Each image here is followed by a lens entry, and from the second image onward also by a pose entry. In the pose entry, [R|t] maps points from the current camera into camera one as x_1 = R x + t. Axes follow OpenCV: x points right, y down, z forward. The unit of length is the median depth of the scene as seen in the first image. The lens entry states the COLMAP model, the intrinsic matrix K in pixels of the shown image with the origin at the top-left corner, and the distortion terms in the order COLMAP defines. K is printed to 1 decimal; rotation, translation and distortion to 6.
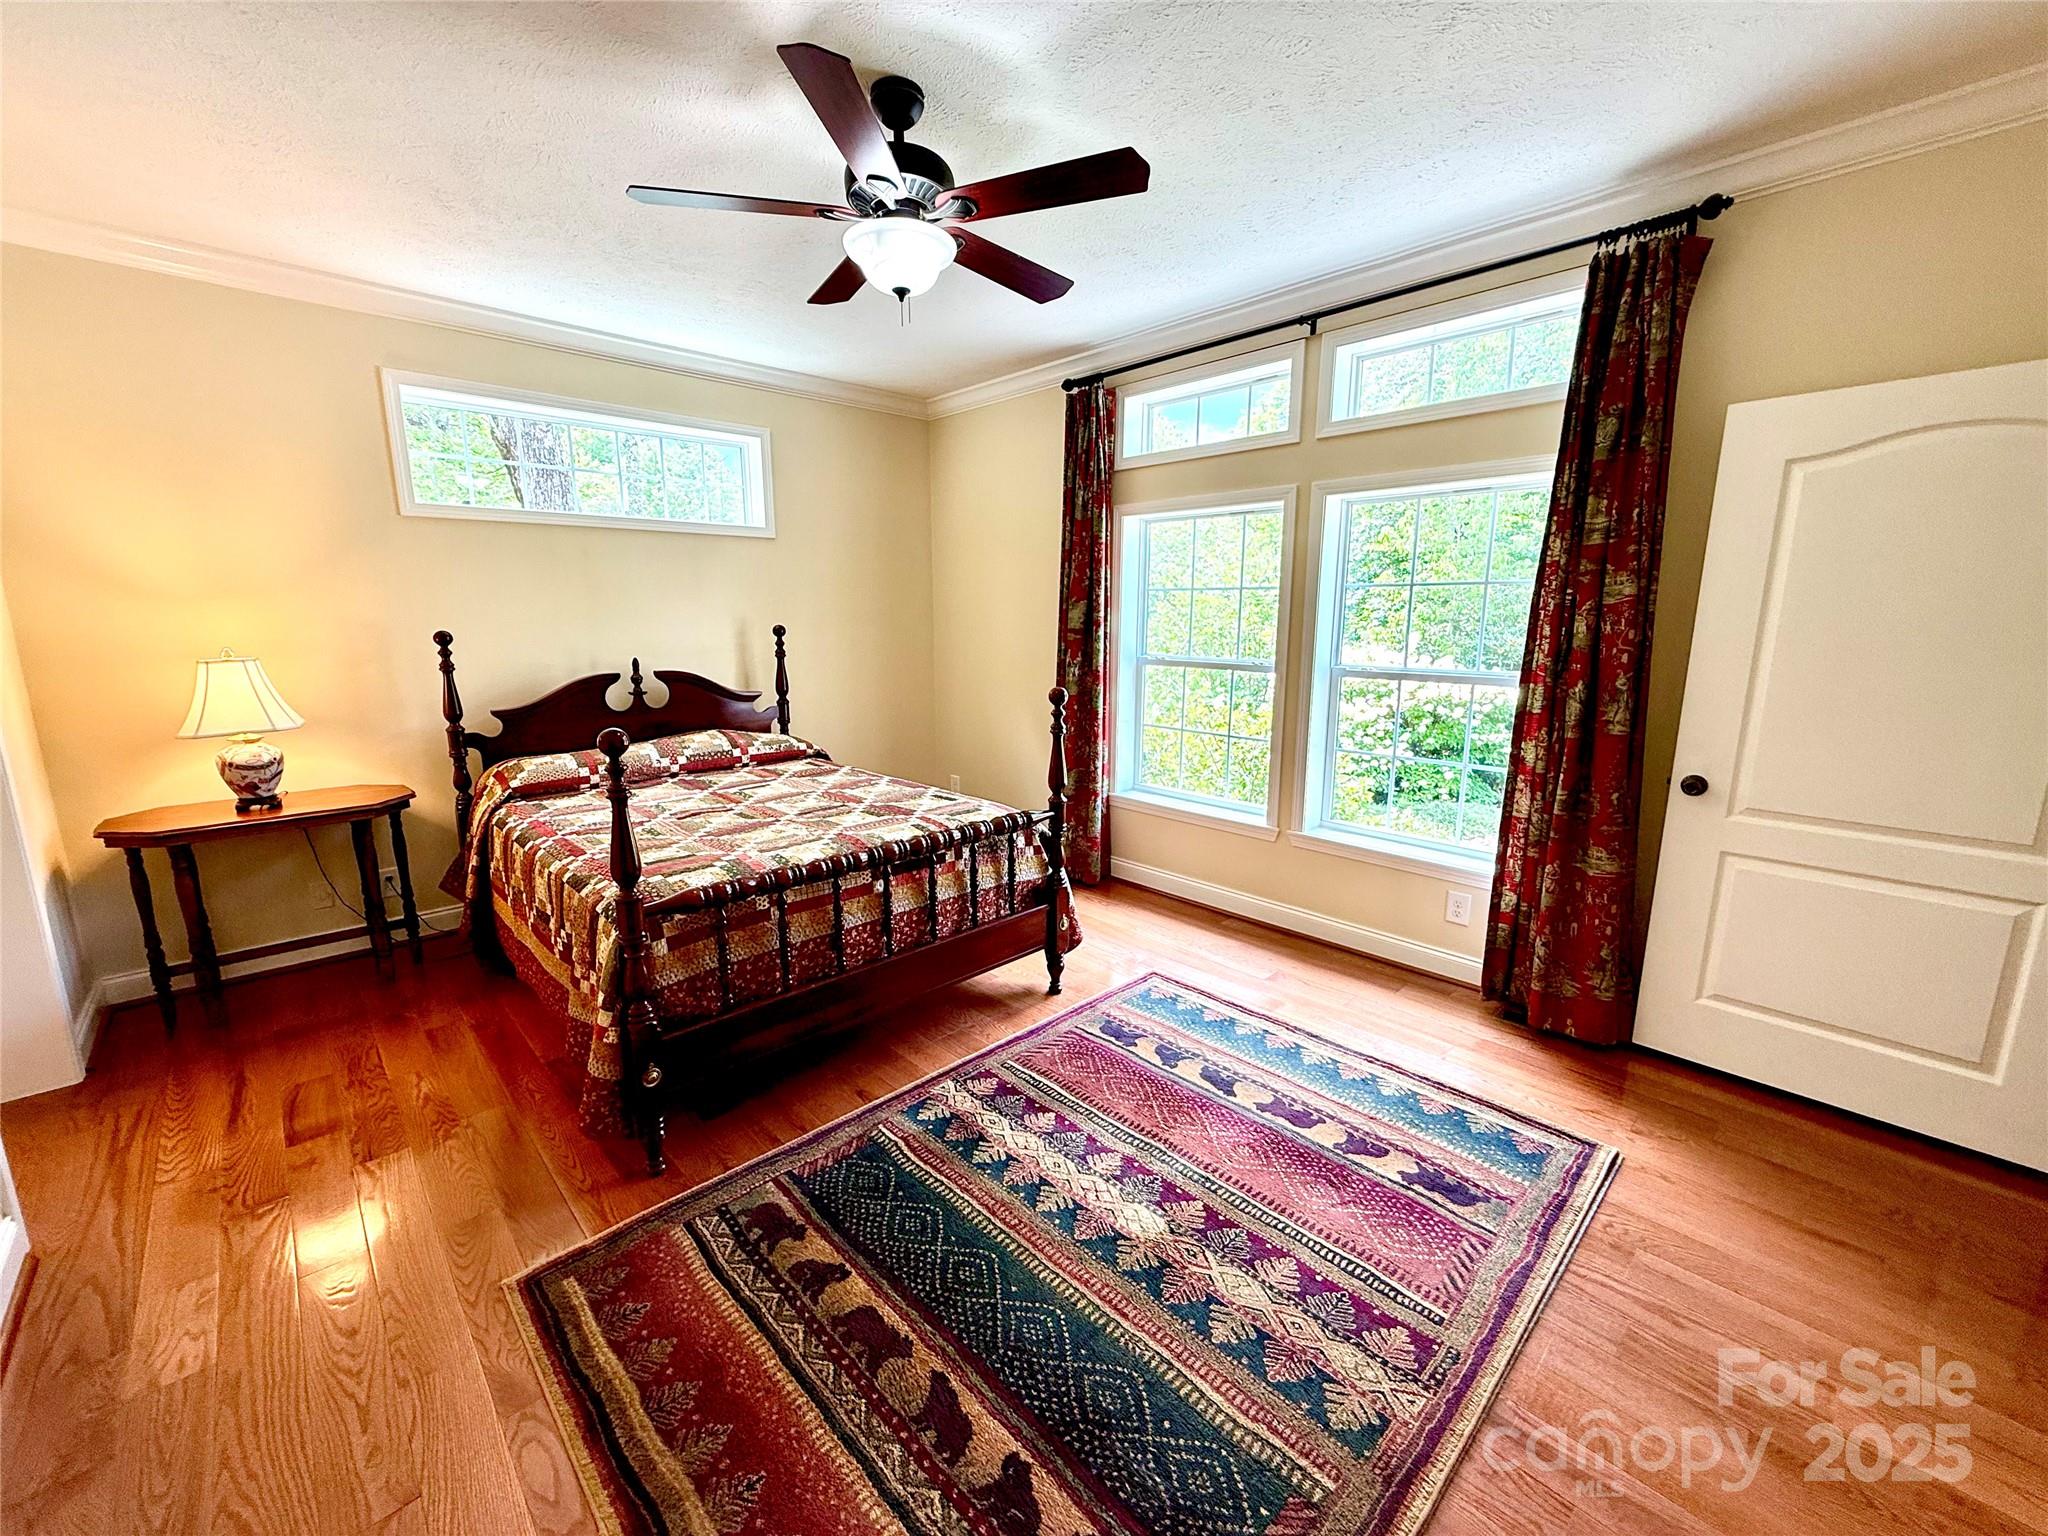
lens RADIAL K [[817.7, 0, 1020.4], [0, 817.7, 768.3], [0, 0, 1]] dist [0.001812, -0.000573]
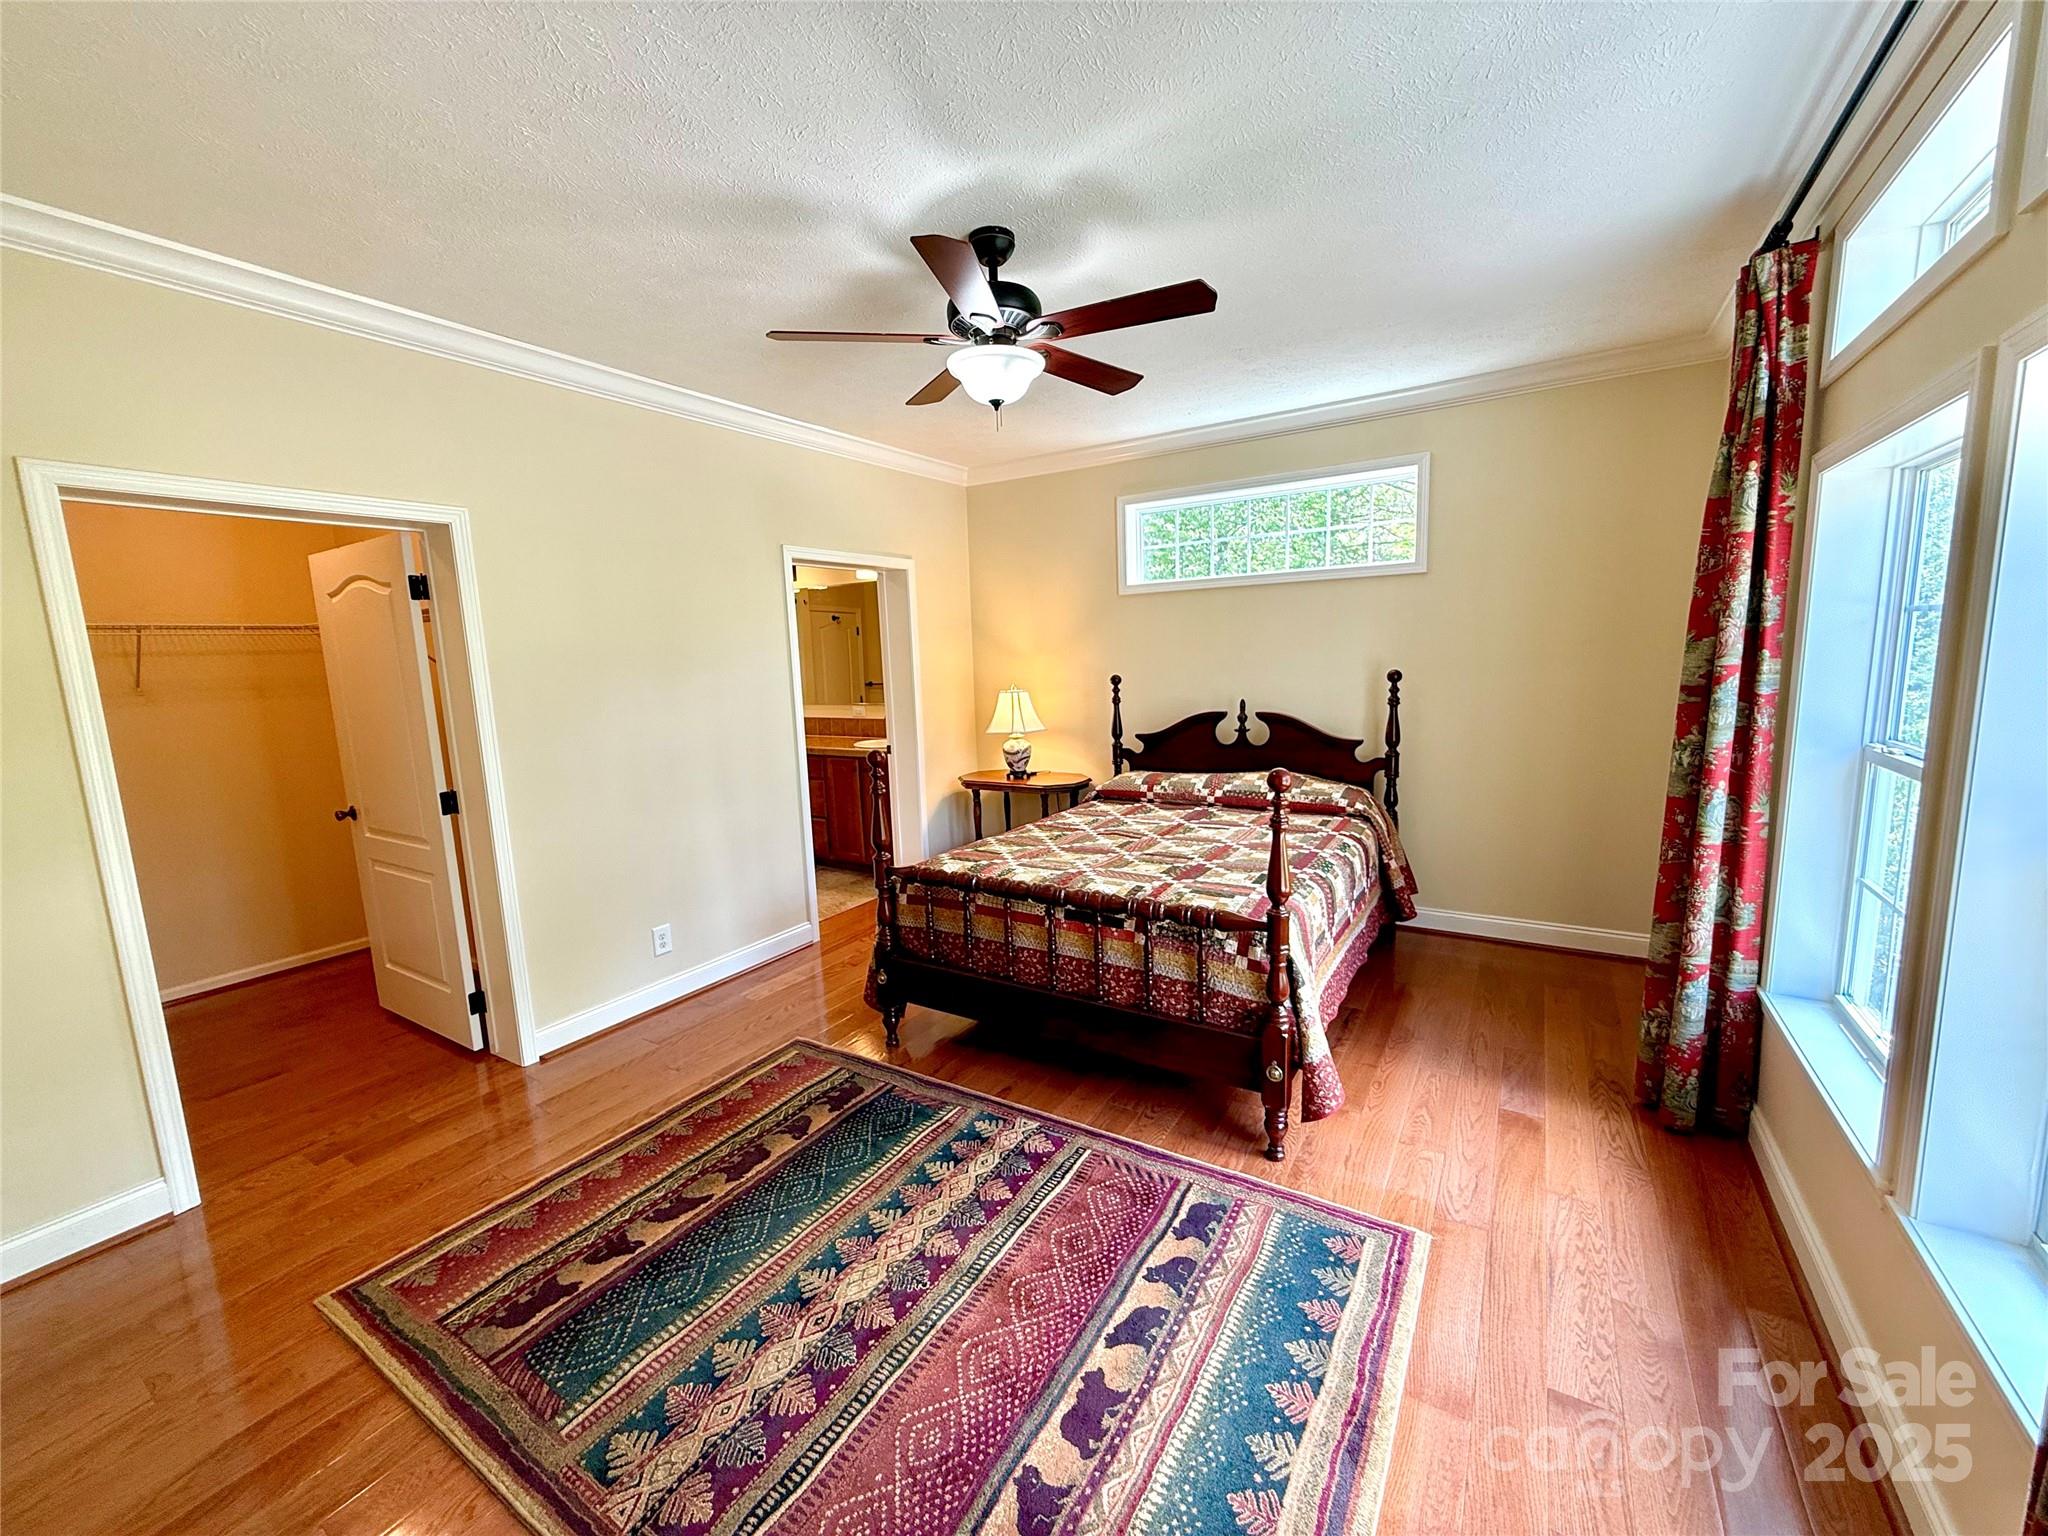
lens RADIAL K [[817.7, 0, 1021.9], [0, 817.7, 769.3], [0, 0, 1]] dist [0.001812, -0.000573]
pose [[0.252534, 0.132156, -0.958520, 0.896409], [-0.150449, 0.983943, 0.096023, -0.168027], [0.955820, 0.119960, 0.268362, 0.686363]]
